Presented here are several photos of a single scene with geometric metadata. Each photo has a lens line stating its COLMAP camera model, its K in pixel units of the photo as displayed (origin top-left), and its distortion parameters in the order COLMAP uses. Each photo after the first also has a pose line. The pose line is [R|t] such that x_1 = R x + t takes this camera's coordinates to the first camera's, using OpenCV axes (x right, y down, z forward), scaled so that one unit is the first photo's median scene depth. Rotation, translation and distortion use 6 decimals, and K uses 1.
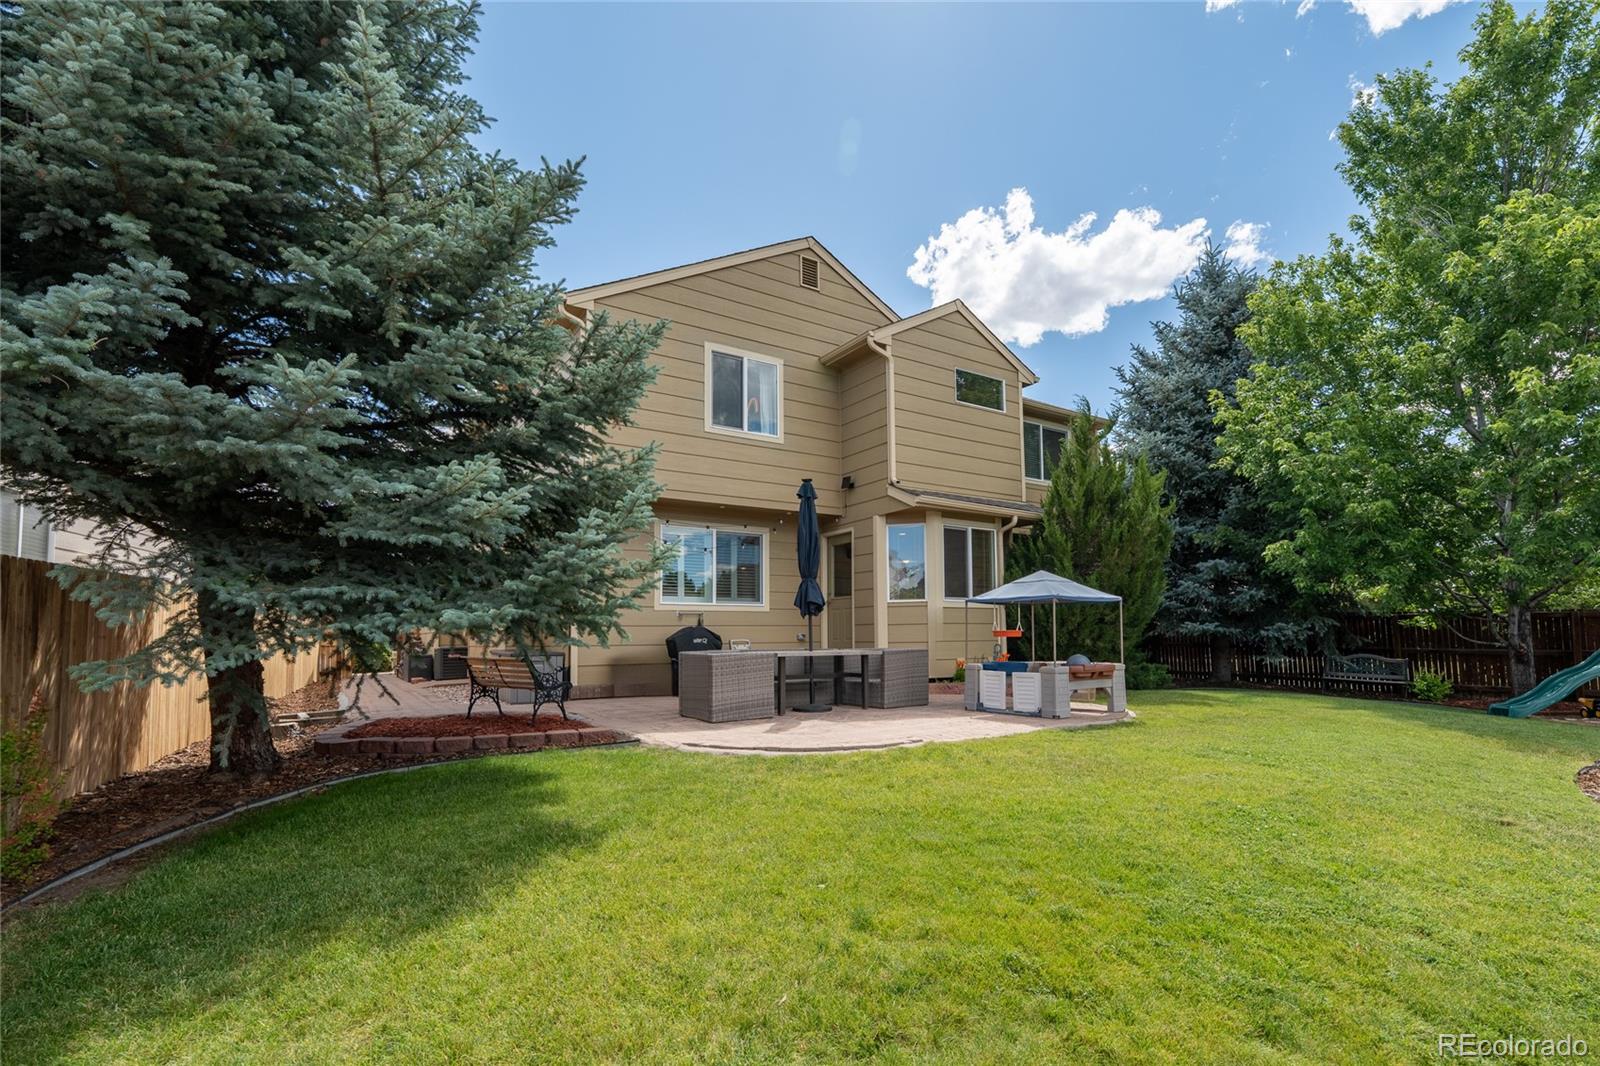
lens RADIAL K [[730.5, 0, 767.9], [0, 730.5, 581.9], [0, 0, 1]] dist [-0.003698, -0.000821]
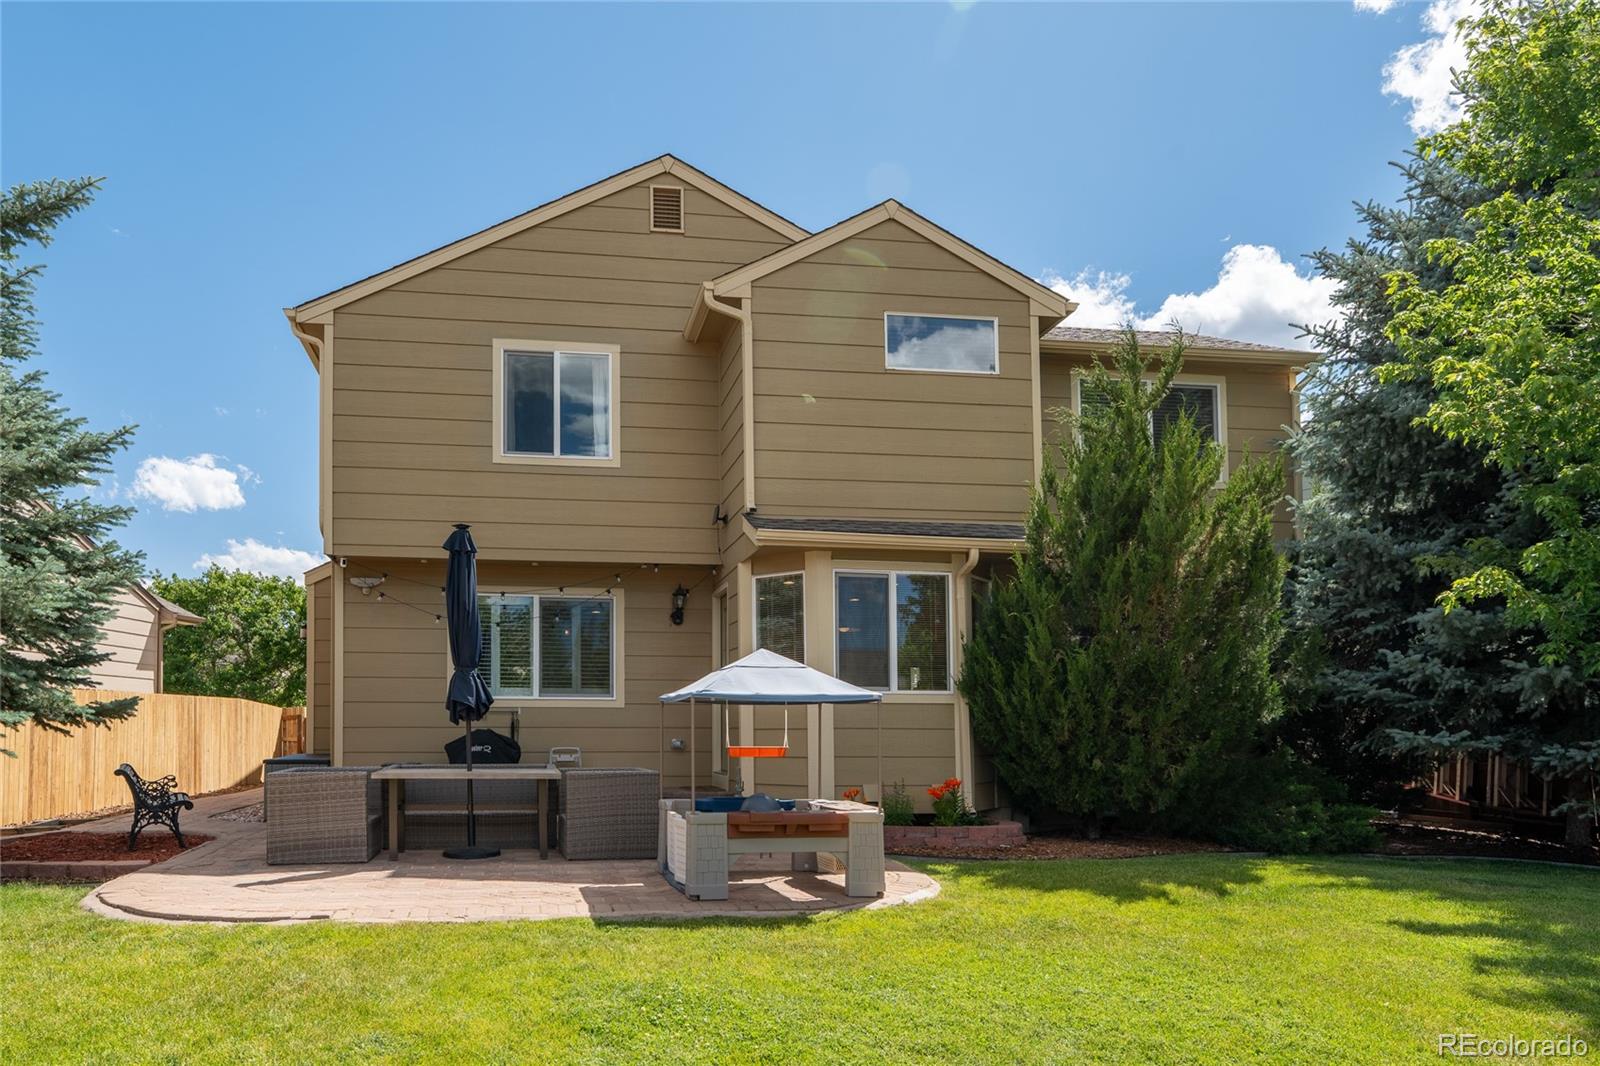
lens RADIAL K [[978.9, 0, 744.7], [0, 978.9, 679.0], [0, 0, 1]] dist [0.004202, -0.000482]
pose [[0.902756, -0.007321, -0.430091, 0.533659], [0.020636, 0.999441, 0.026301, -0.009770], [0.429658, -0.032619, 0.902402, 0.203353]]
